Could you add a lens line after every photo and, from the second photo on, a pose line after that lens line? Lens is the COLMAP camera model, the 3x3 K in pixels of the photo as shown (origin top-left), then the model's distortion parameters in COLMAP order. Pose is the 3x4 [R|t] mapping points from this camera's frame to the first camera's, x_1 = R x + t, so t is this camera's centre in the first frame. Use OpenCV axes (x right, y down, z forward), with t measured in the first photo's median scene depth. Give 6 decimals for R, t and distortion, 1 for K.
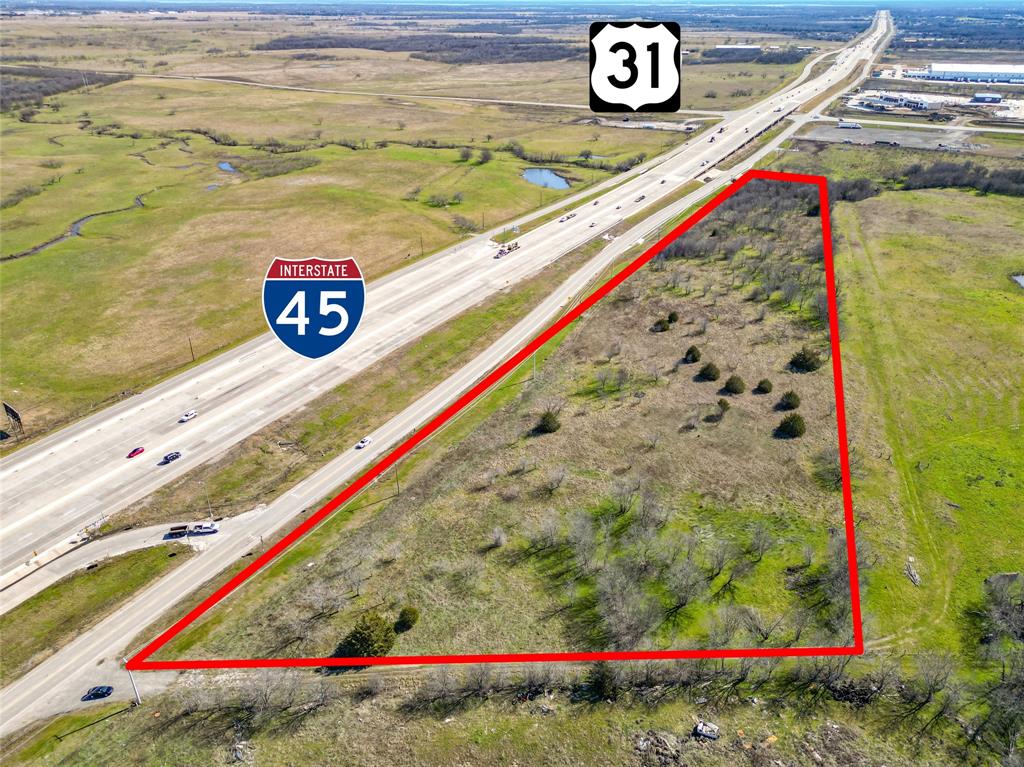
lens RADIAL K [[733.0, 0, 517.8], [0, 733.0, 384.6], [0, 0, 1]] dist [0.063149, -0.046422]
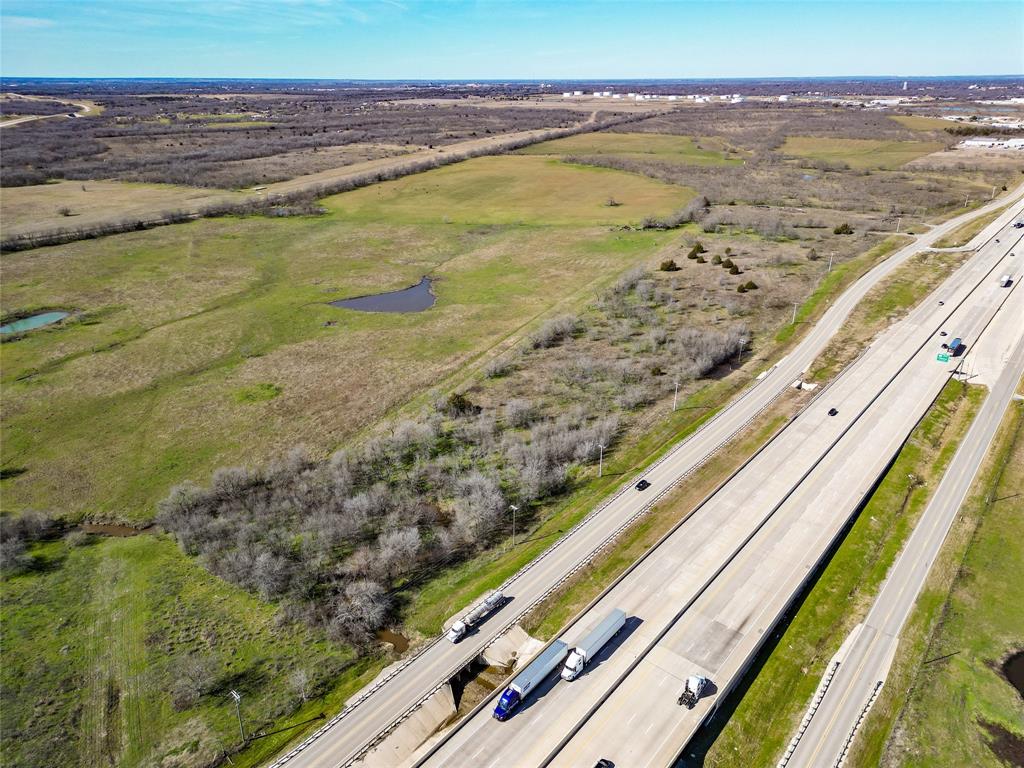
lens RADIAL K [[715.1, 0, 511.3], [0, 715.1, 379.2], [0, 0, 1]] dist [0.071689, -0.063099]
pose [[-0.983889, -0.066783, 0.165837, 0.362559], [0.085234, 0.640176, 0.763485, -0.953080], [-0.157152, 0.765320, -0.624170, 1.843555]]
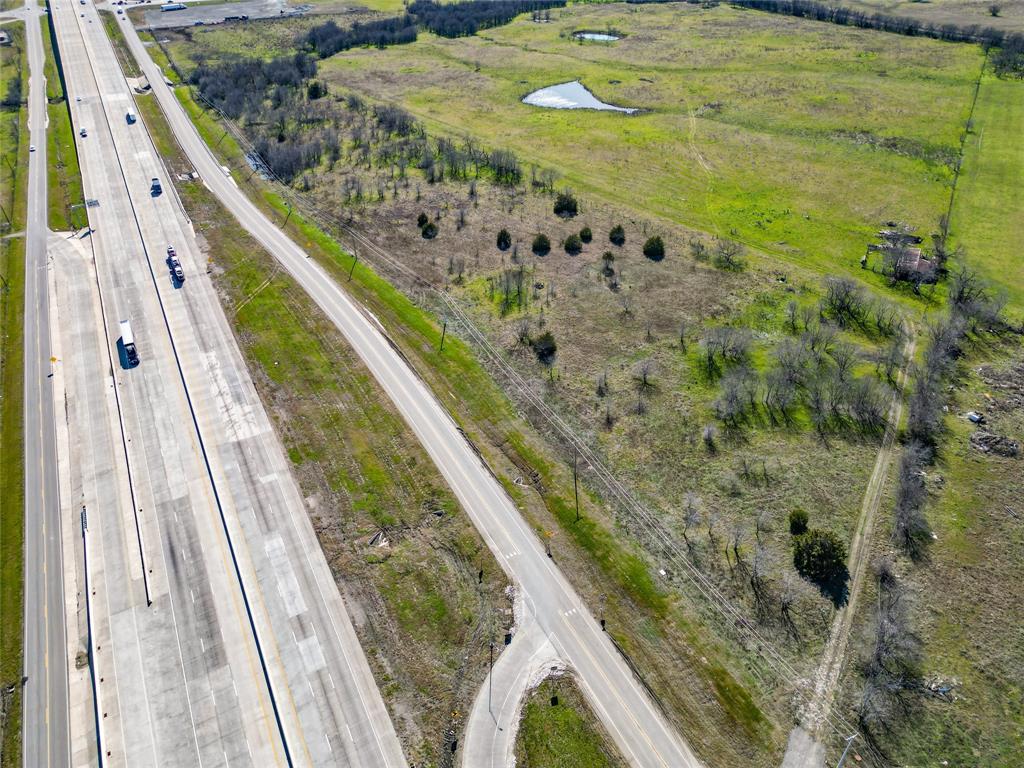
lens RADIAL K [[715.1, 0, 511.3], [0, 715.1, 379.2], [0, 0, 1]] dist [0.071689, -0.063099]
pose [[0.535623, -0.504926, 0.676873, -0.423293], [0.405311, 0.856905, 0.318493, -0.147690], [-0.740831, 0.103752, 0.663630, 0.278852]]
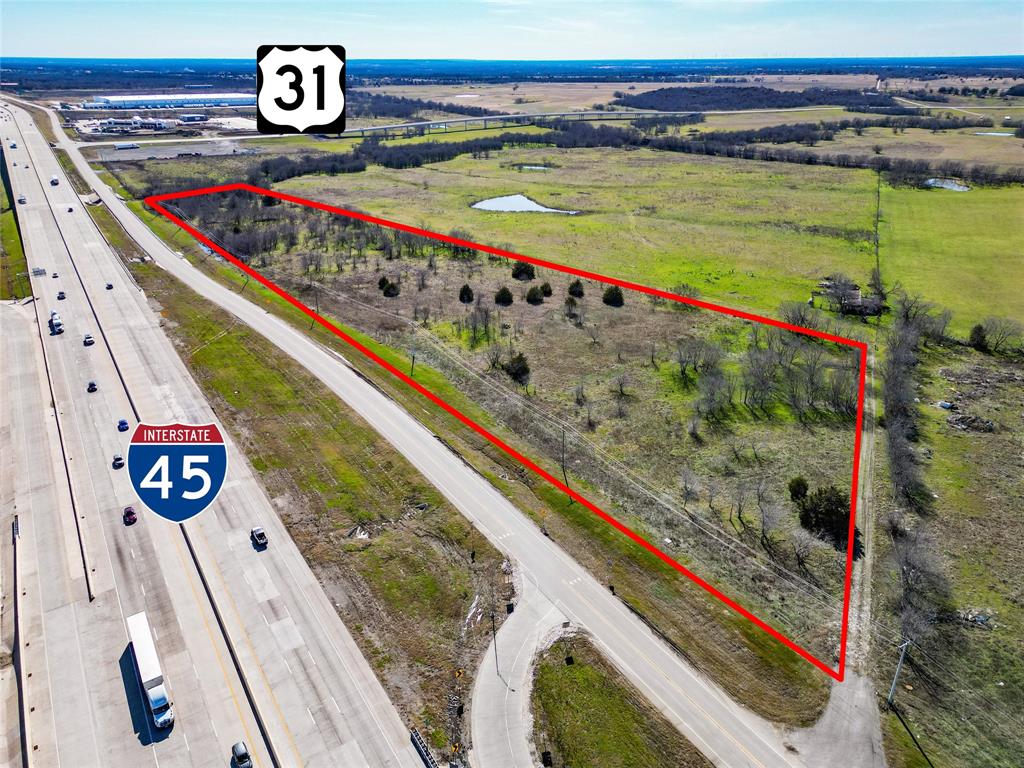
lens RADIAL K [[715.1, 0, 511.3], [0, 715.1, 379.2], [0, 0, 1]] dist [0.071689, -0.063099]
pose [[0.458685, -0.363306, 0.810936, -0.475583], [0.411878, 0.895571, 0.168256, -0.060040], [-0.787378, 0.256830, 0.560423, 0.329567]]
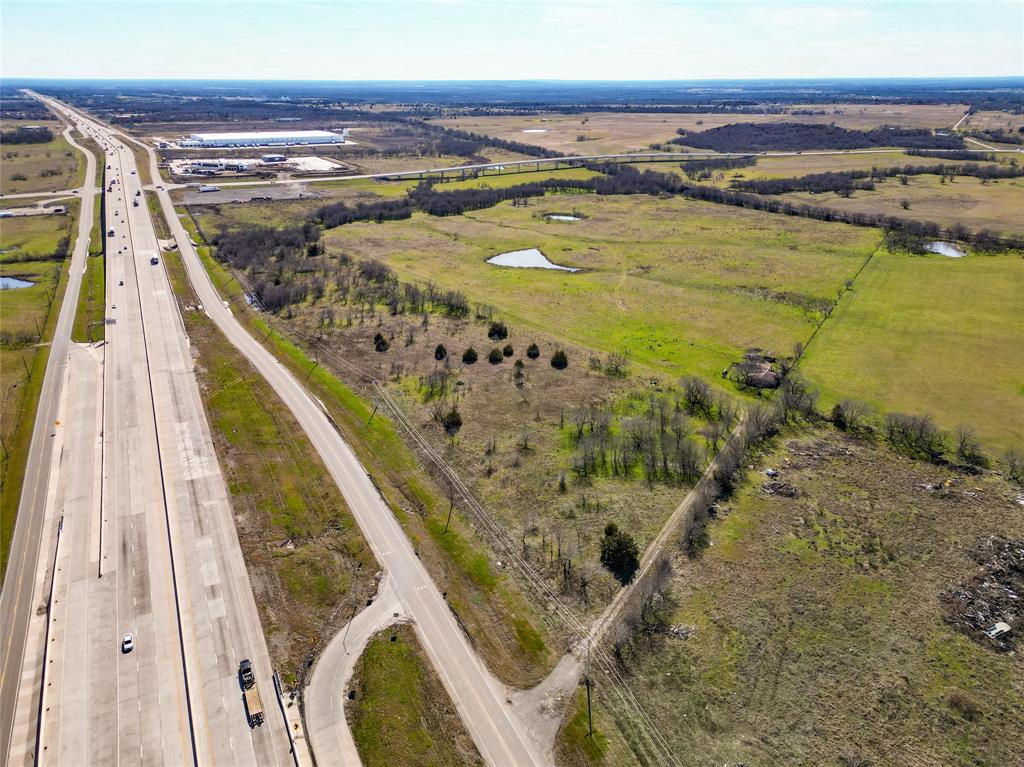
lens RADIAL K [[724.3, 0, 510.4], [0, 724.3, 381.6], [0, 0, 1]] dist [0.077432, -0.071993]
pose [[0.557958, -0.320255, 0.765584, -0.522188], [0.385720, 0.916911, 0.102444, -0.058665], [-0.734781, 0.238142, 0.635126, 0.113022]]
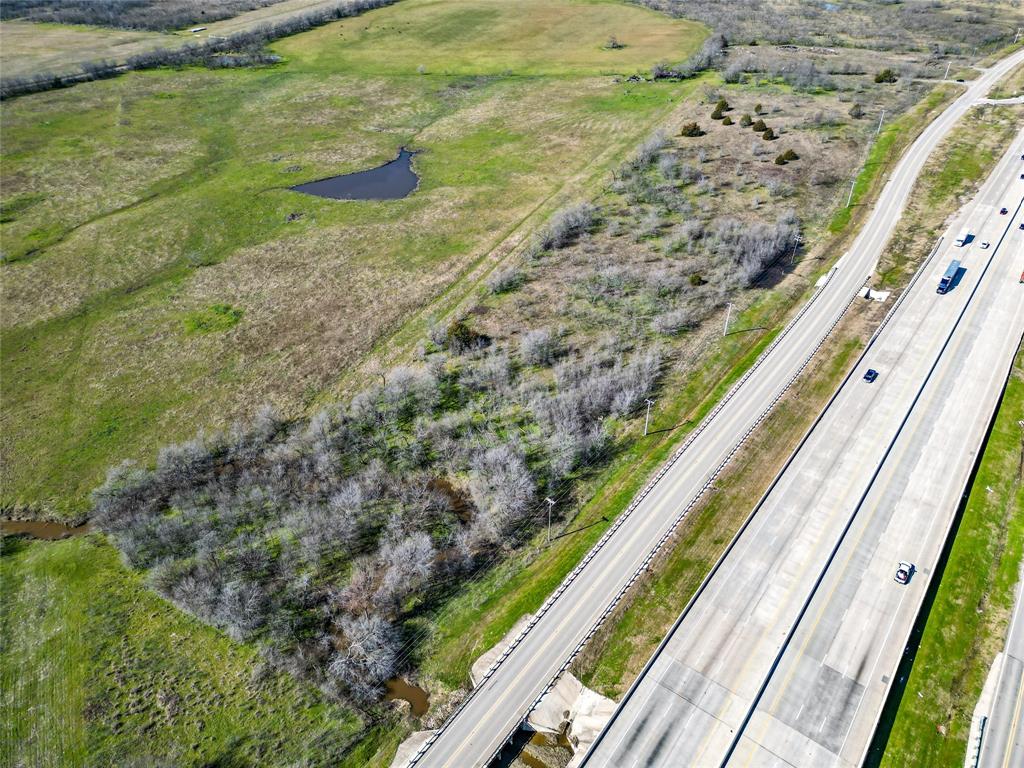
lens RADIAL K [[715.1, 0, 511.3], [0, 715.1, 379.2], [0, 0, 1]] dist [0.071689, -0.063099]
pose [[-0.989867, -0.073093, 0.121741, 0.424708], [0.073519, 0.469683, 0.879769, -0.880493], [-0.121484, 0.879804, -0.459550, 1.703921]]
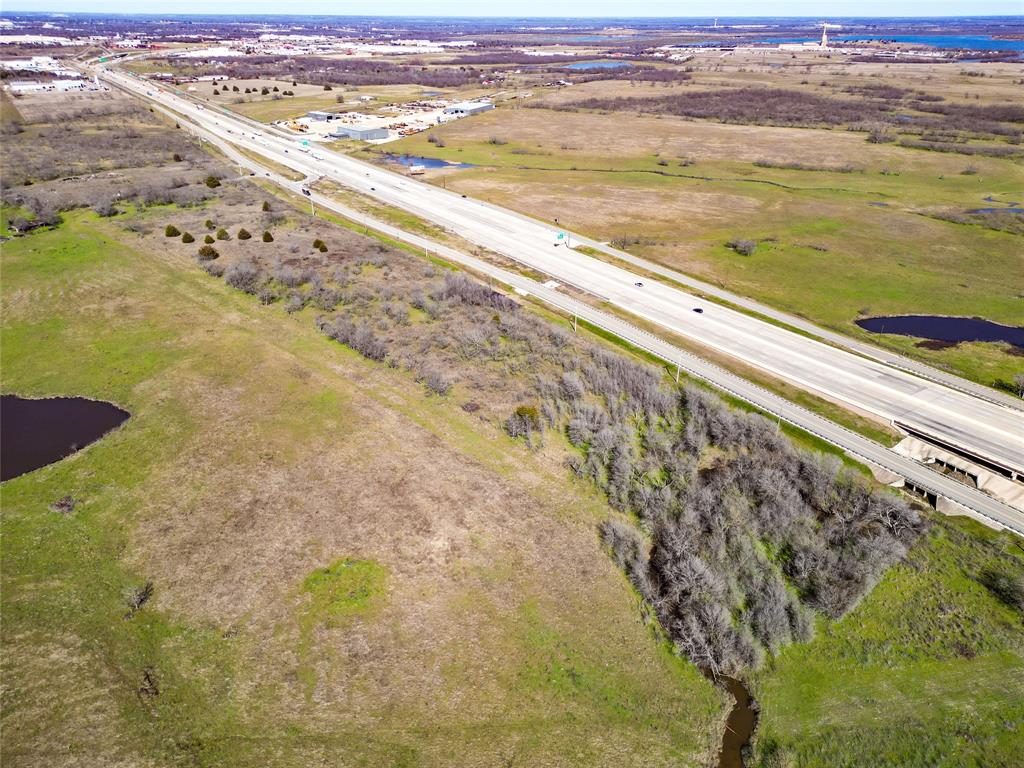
lens RADIAL K [[715.1, 0, 511.3], [0, 715.1, 379.2], [0, 0, 1]] dist [0.071689, -0.063099]
pose [[-0.444513, 0.400332, -0.801338, 1.097318], [-0.415654, 0.700259, 0.580403, -0.749957], [0.793499, 0.591076, -0.144875, 1.442775]]
